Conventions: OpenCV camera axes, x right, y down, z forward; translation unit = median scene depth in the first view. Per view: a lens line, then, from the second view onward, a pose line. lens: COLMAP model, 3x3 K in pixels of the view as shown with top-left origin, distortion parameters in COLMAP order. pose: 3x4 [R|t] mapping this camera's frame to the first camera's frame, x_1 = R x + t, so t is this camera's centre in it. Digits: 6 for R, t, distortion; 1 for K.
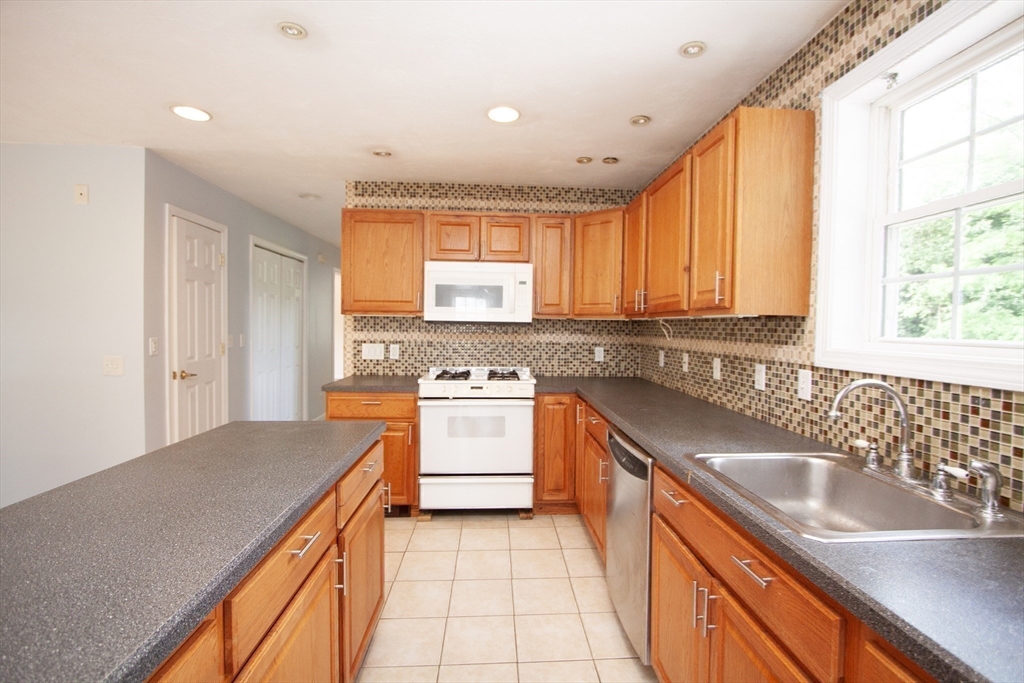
lens RADIAL K [[472.2, 0, 512.0], [0, 472.2, 341.5], [0, 0, 1]] dist [-0.014934, 0.000349]
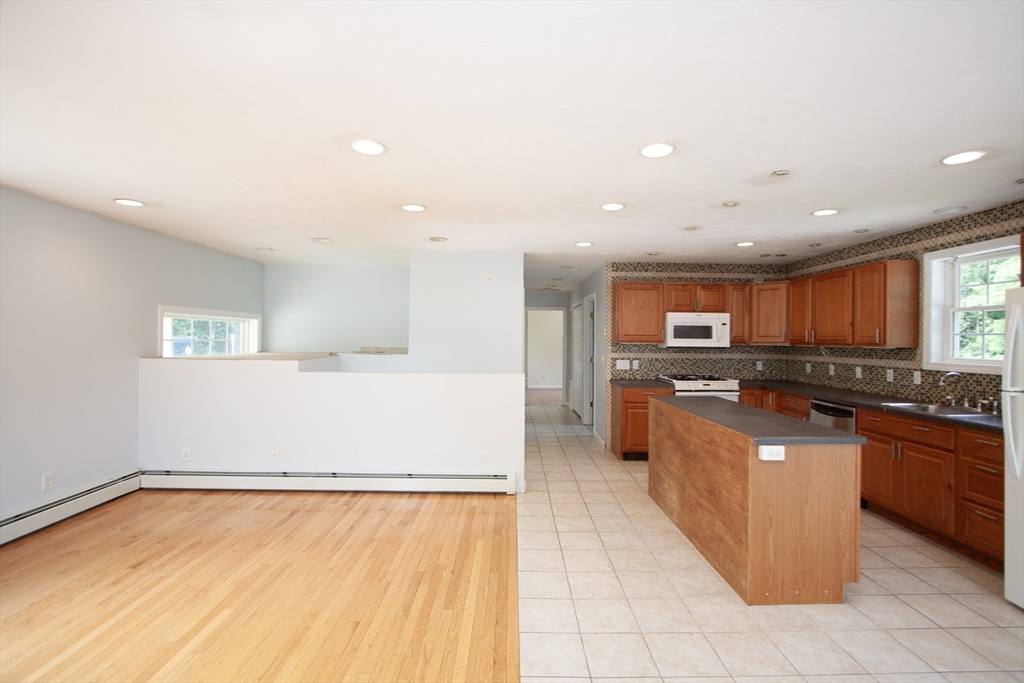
lens RADIAL K [[468.5, 0, 520.7], [0, 468.5, 340.0], [0, 0, 1]] dist [-0.003402, -0.001225]
pose [[0.999380, -0.006384, -0.034631, -0.821965], [0.005259, 0.999458, -0.032489, -0.018939], [0.034820, 0.032287, 0.998872, -0.902947]]
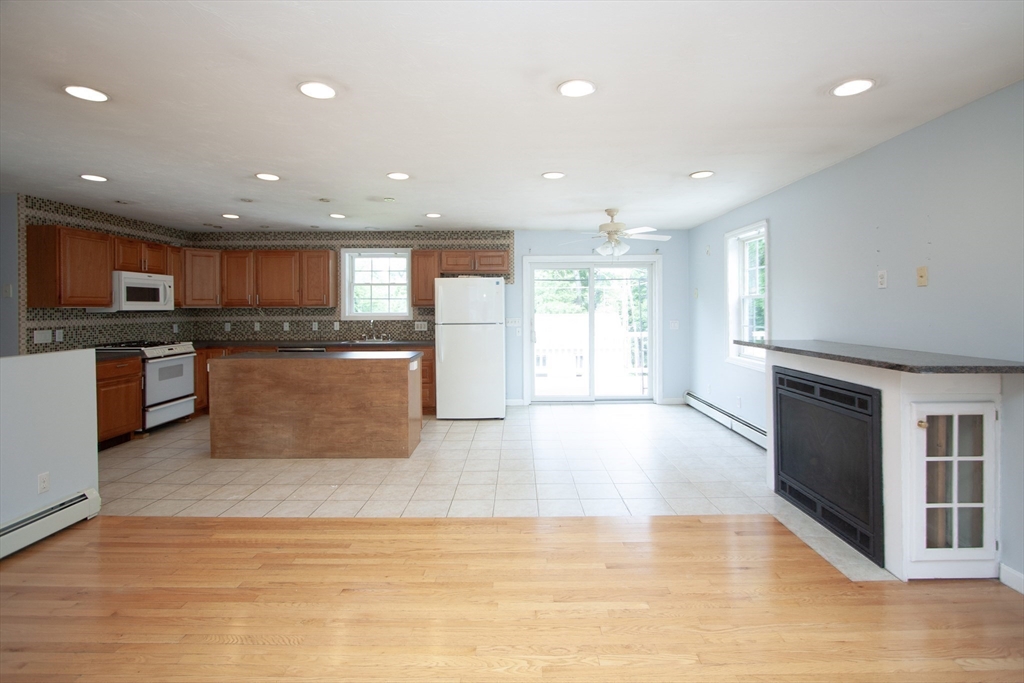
lens RADIAL K [[477.9, 0, 515.3], [0, 477.9, 305.5], [0, 0, 1]] dist [-0.015167, 0.000126]
pose [[0.065307, -0.012113, 0.997792, -1.974954], [0.039360, 0.999179, 0.009553, -0.031842], [-0.997089, 0.038650, 0.065730, -0.417772]]
